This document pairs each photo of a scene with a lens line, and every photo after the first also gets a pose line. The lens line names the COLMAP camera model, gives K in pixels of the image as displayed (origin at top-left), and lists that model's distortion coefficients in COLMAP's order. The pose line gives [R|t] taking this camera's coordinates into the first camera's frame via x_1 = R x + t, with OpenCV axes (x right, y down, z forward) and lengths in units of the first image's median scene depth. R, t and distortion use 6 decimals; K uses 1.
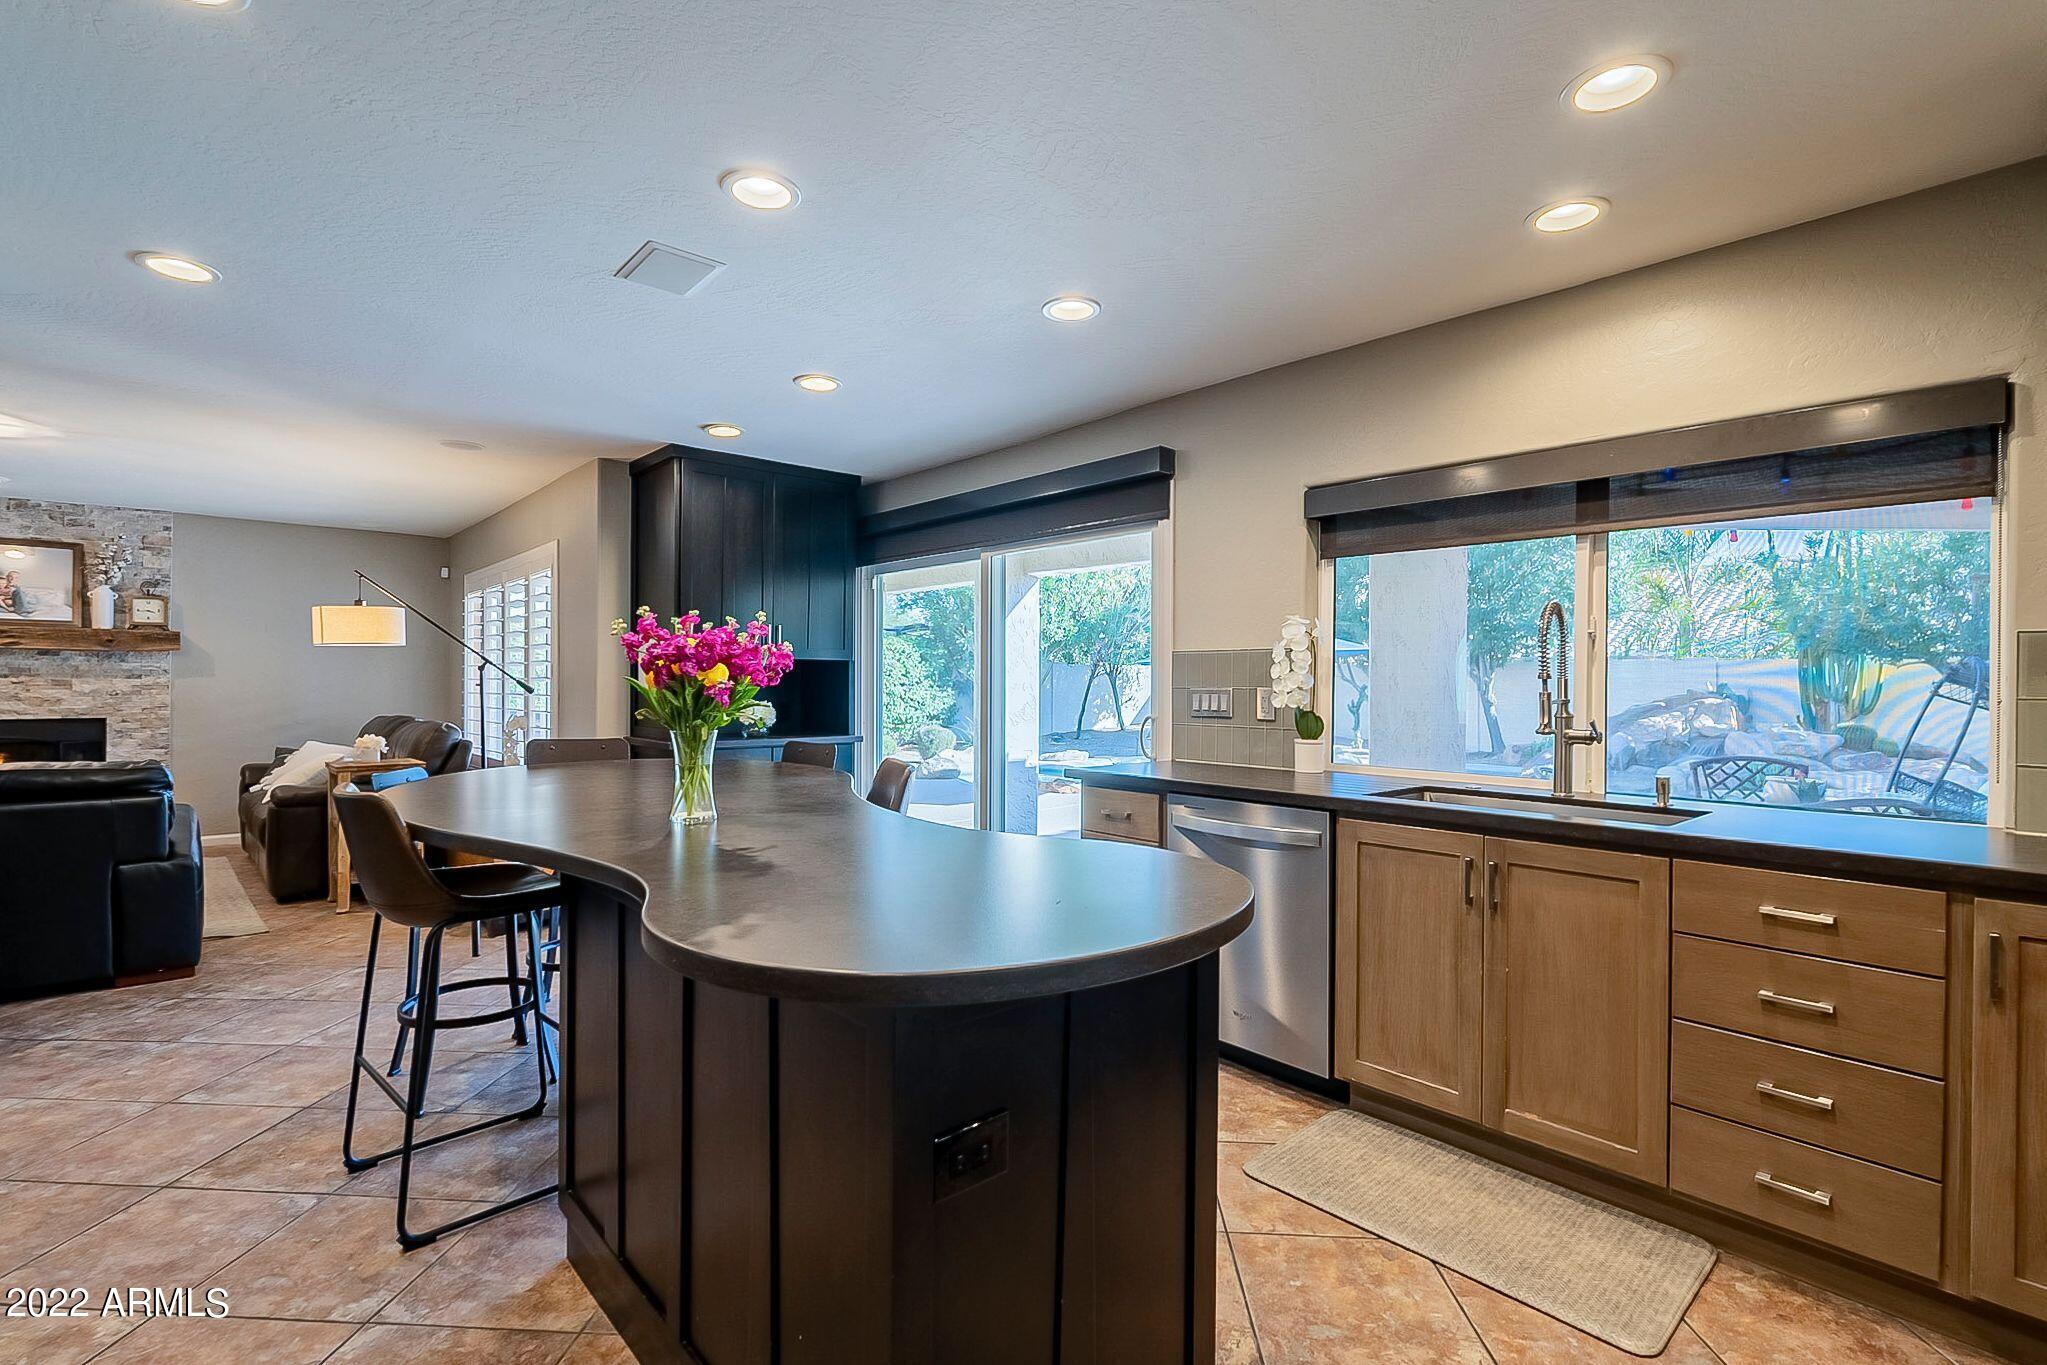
lens RADIAL K [[956.6, 0, 1023.5], [0, 956.6, 682.5], [0, 0, 1]] dist [0.002732, 0.000361]
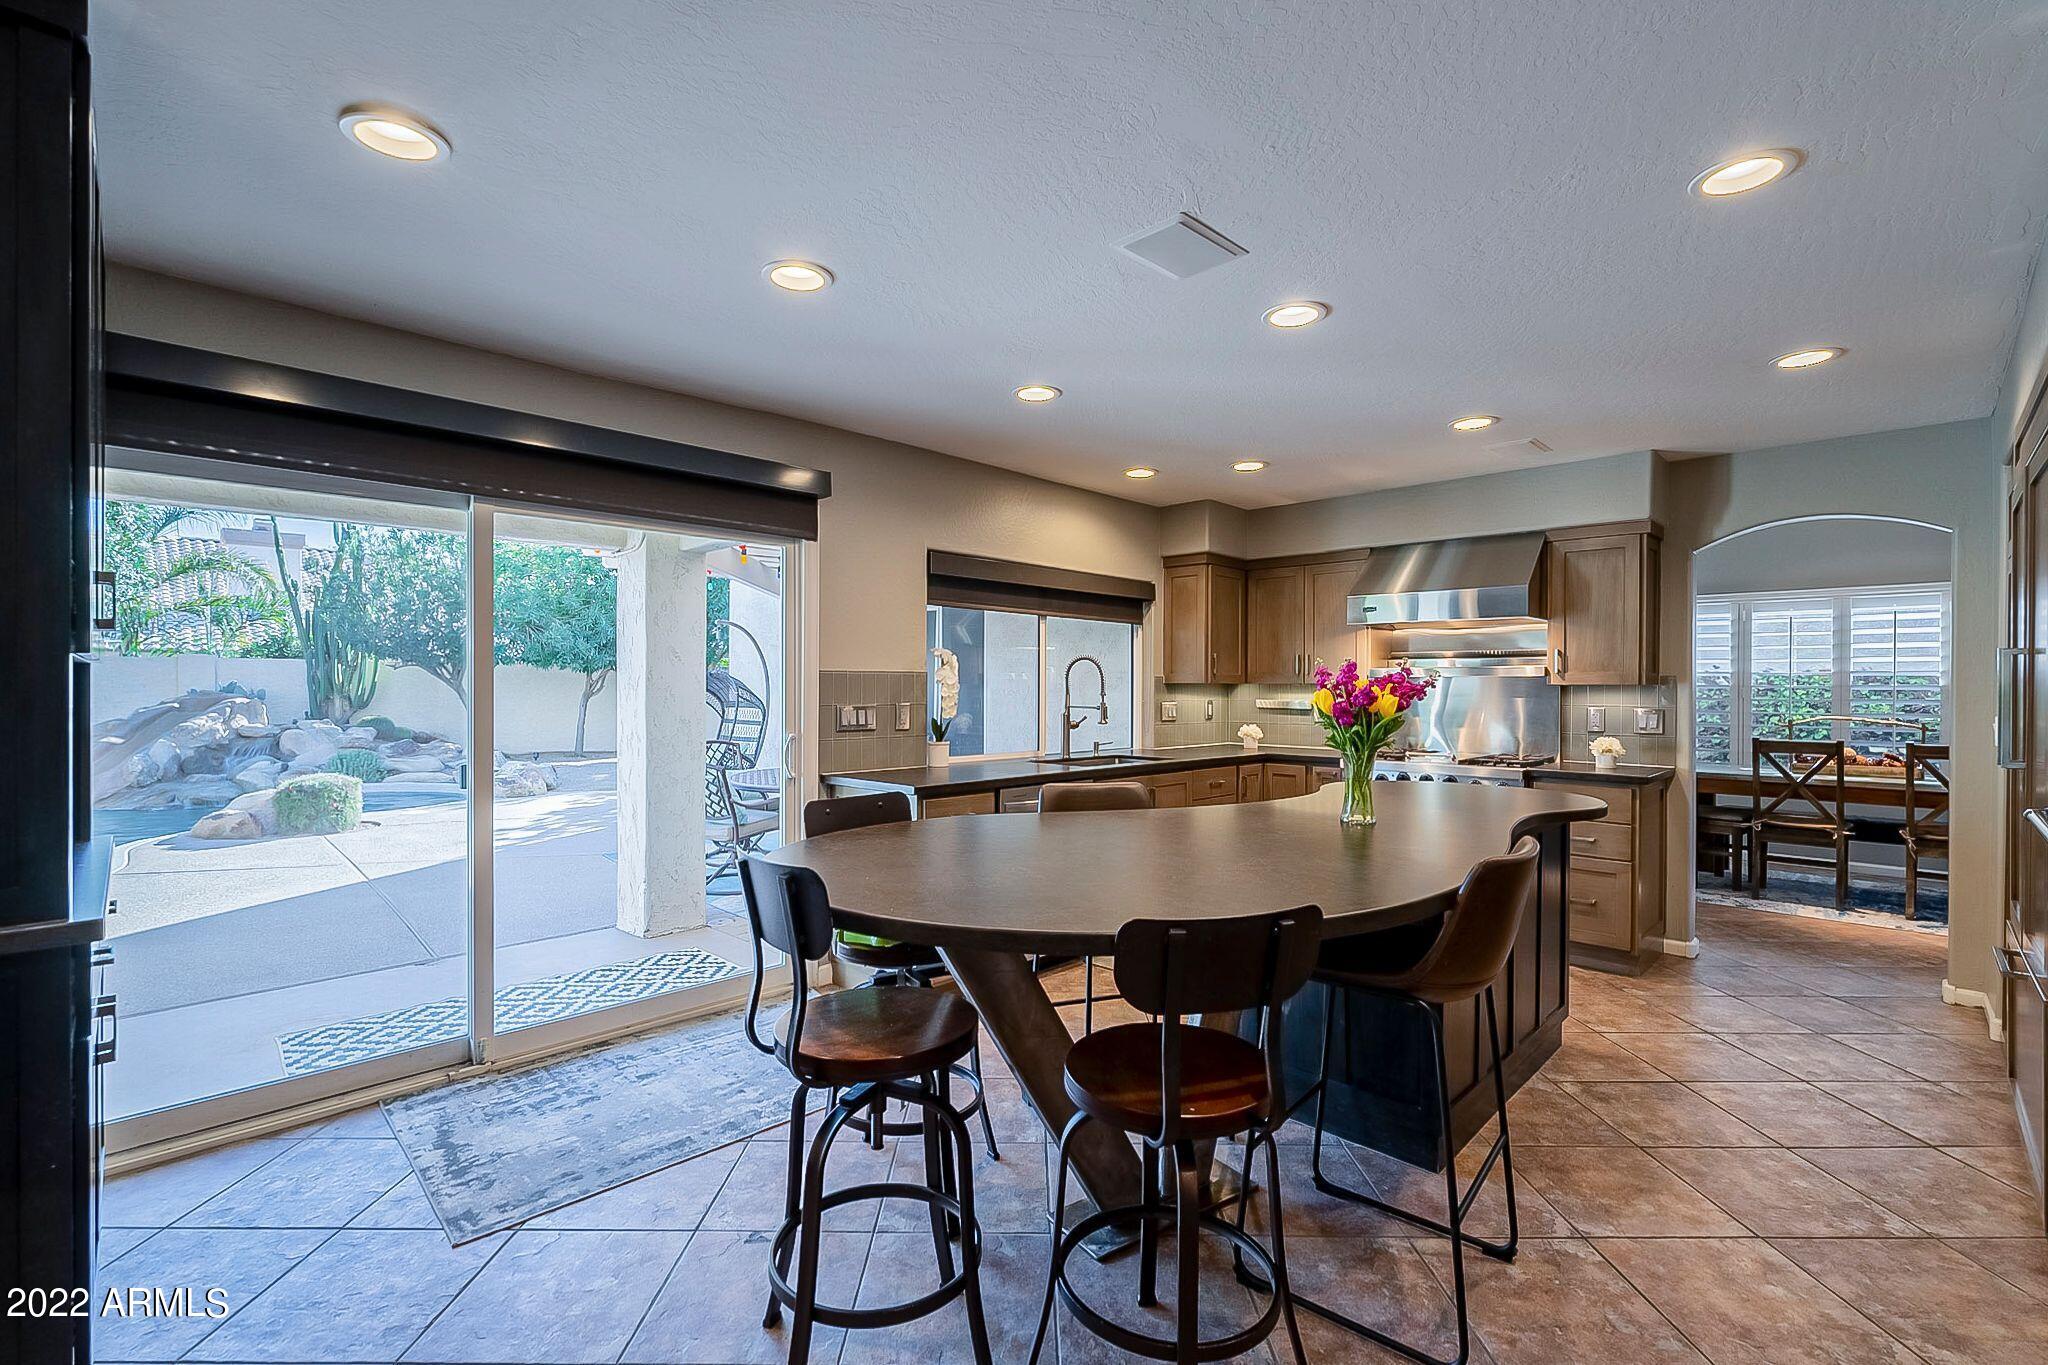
lens RADIAL K [[889.5, 0, 1030.8], [0, 889.5, 689.8], [0, 0, 1]] dist [-0.001843, -0.000465]
pose [[-0.071209, -0.012011, 0.997389, -0.866874], [-0.006389, 0.999912, 0.011585, -0.025440], [-0.997441, -0.005548, -0.071279, 0.879985]]
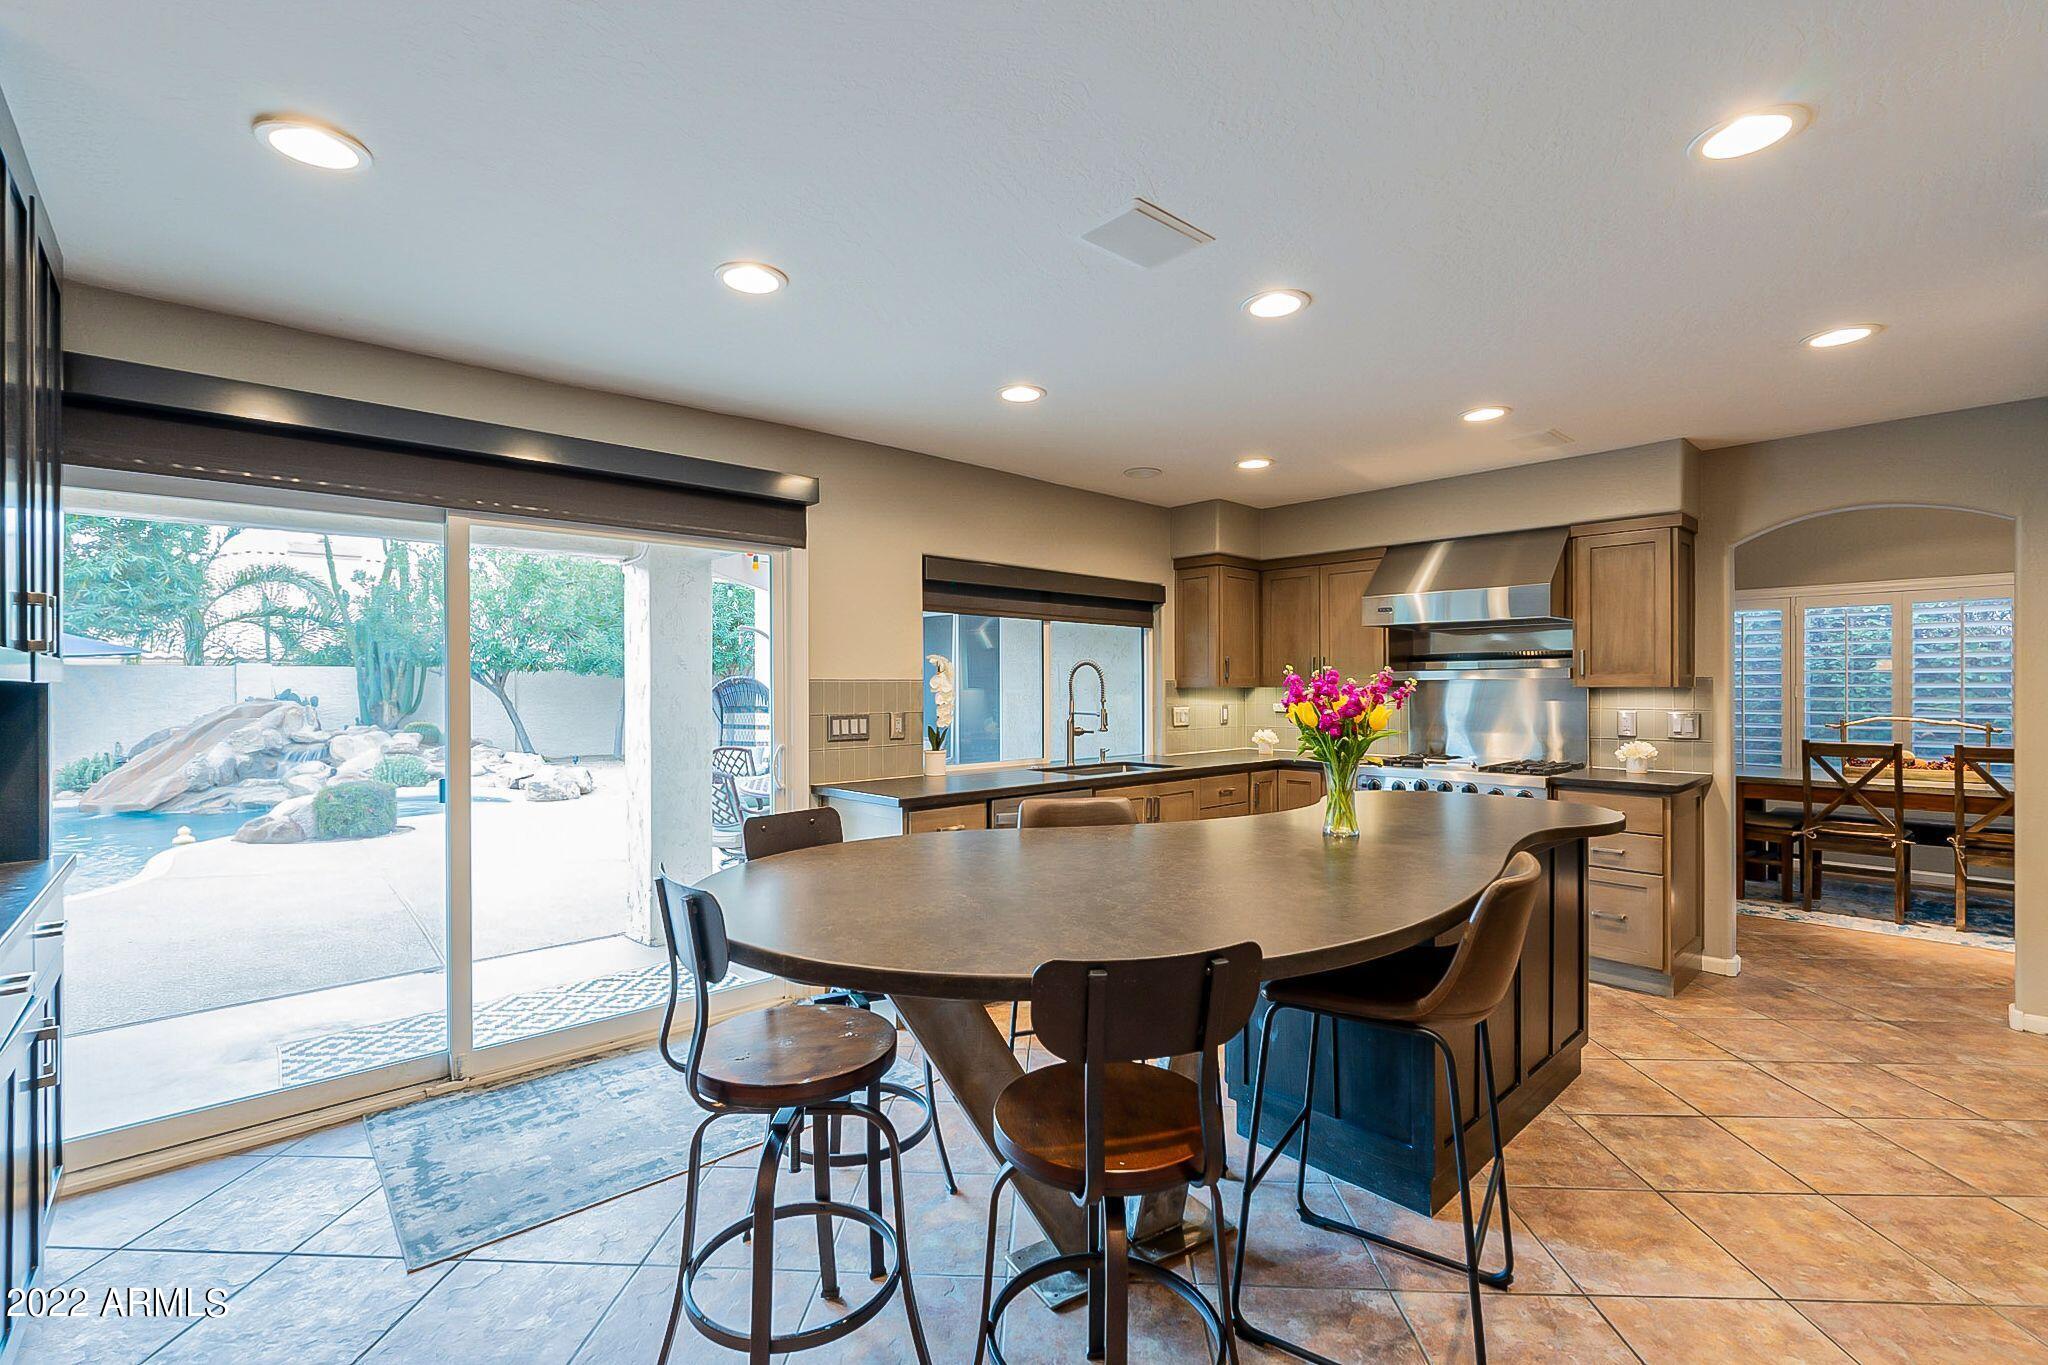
lens RADIAL K [[885.9, 0, 1029.4], [0, 885.9, 687.8], [0, 0, 1]] dist [-0.002848, -0.000175]
pose [[-0.024050, -0.009104, 0.999669, -0.839241], [0.001121, 0.999958, 0.009134, -0.033619], [-0.999710, 0.001340, -0.024038, 0.824689]]
